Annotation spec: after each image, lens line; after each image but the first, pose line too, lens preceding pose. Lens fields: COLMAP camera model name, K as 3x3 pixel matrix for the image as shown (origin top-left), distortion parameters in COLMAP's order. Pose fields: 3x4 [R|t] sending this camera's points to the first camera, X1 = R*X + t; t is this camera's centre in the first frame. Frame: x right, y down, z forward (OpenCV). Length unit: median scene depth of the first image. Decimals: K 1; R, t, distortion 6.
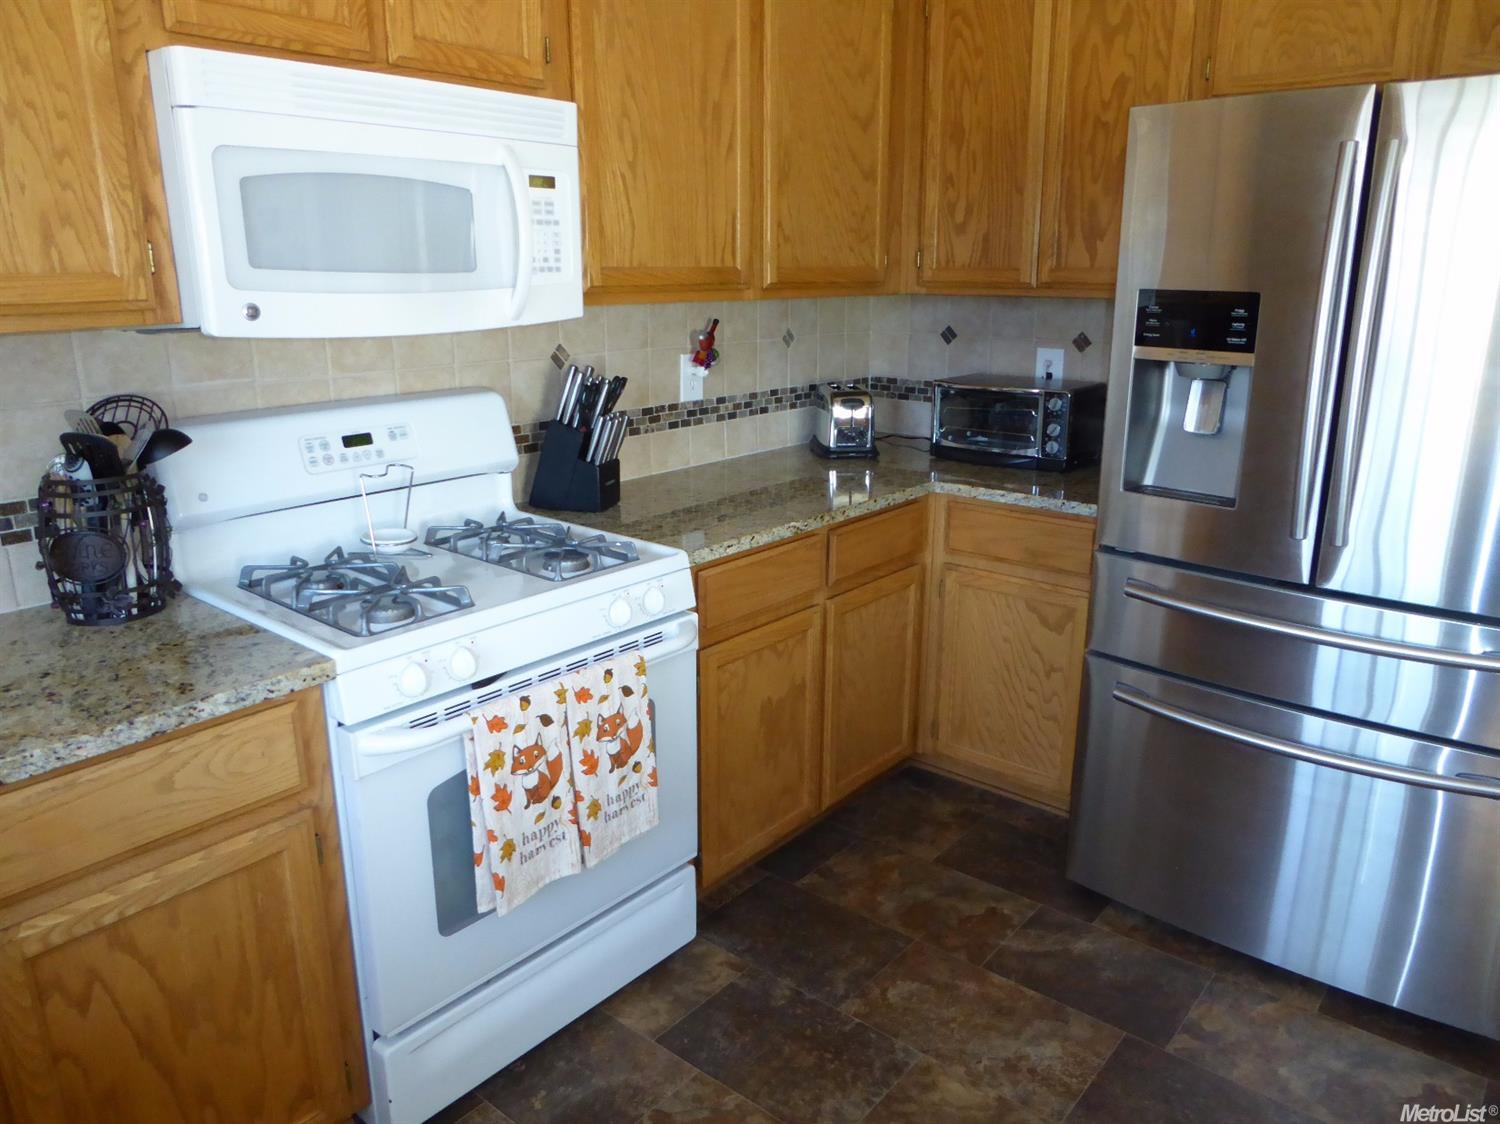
lens RADIAL K [[1059.9, 0, 753.7], [0, 1059.9, 547.6], [0, 0, 1]] dist [-0.038820, 0.021556]
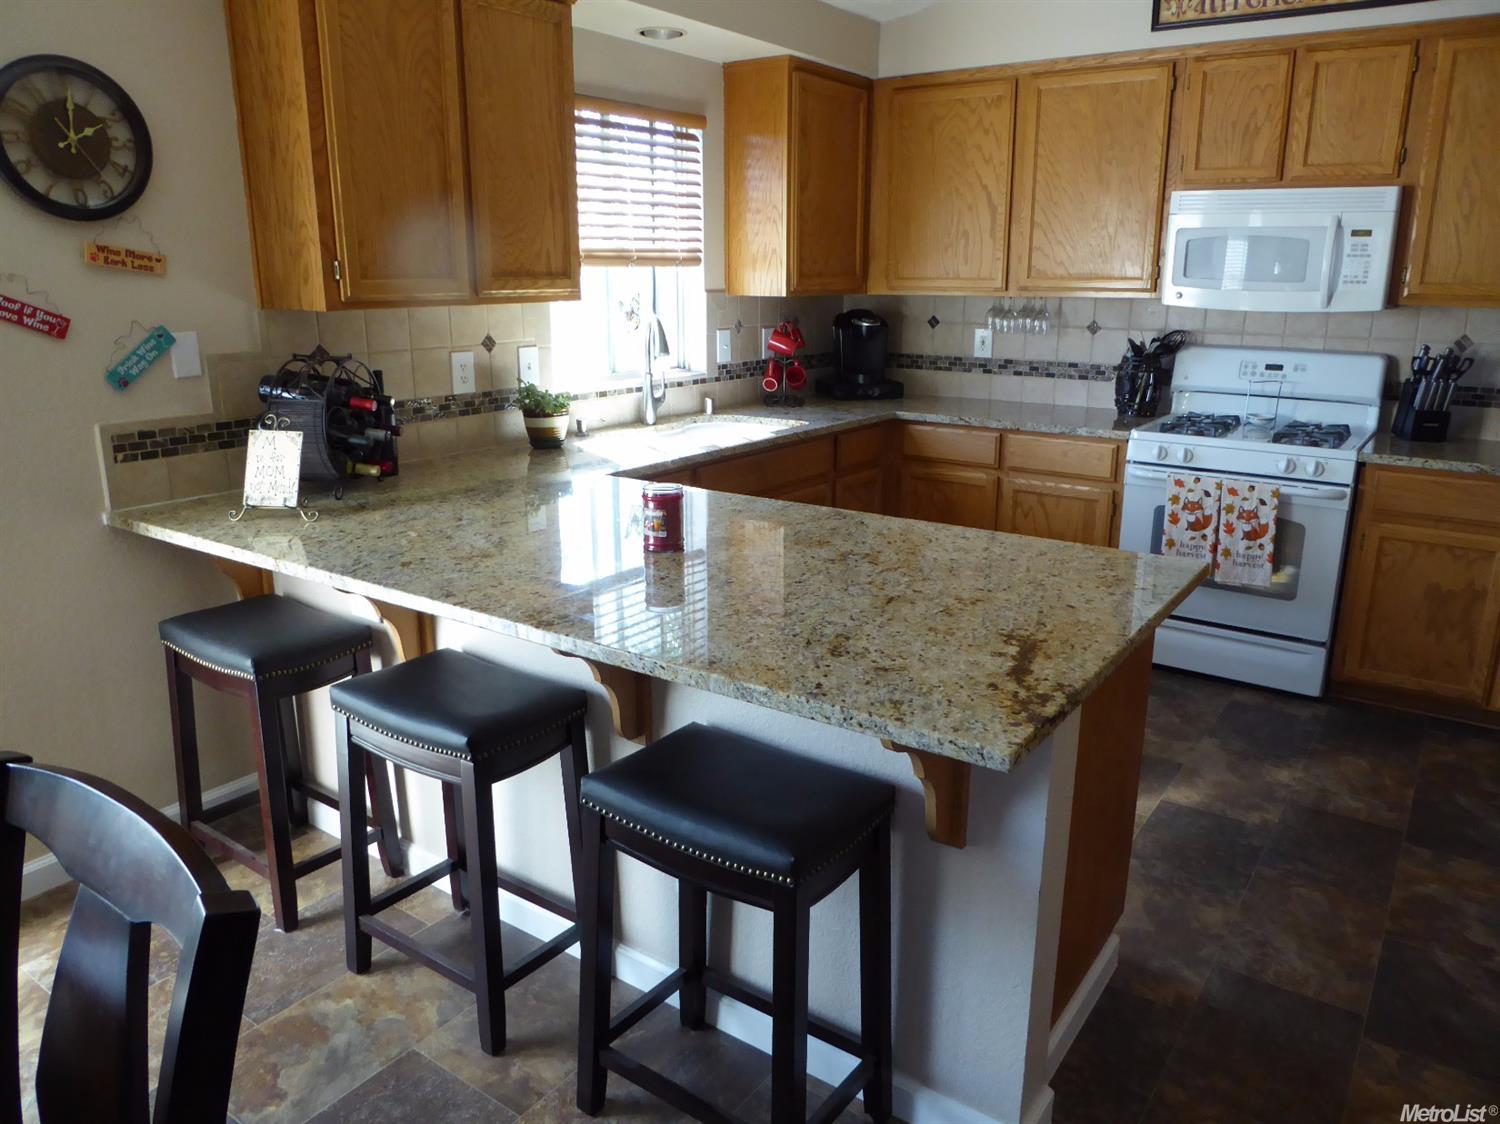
lens RADIAL K [[1059.9, 0, 754.9], [0, 1059.9, 561.2], [0, 0, 1]] dist [-0.038820, 0.021556]
pose [[0.081744, 0.269143, -0.959625, 1.672052], [-0.263149, 0.934508, 0.239682, 0.021718], [0.961286, 0.232932, 0.147215, -0.135731]]
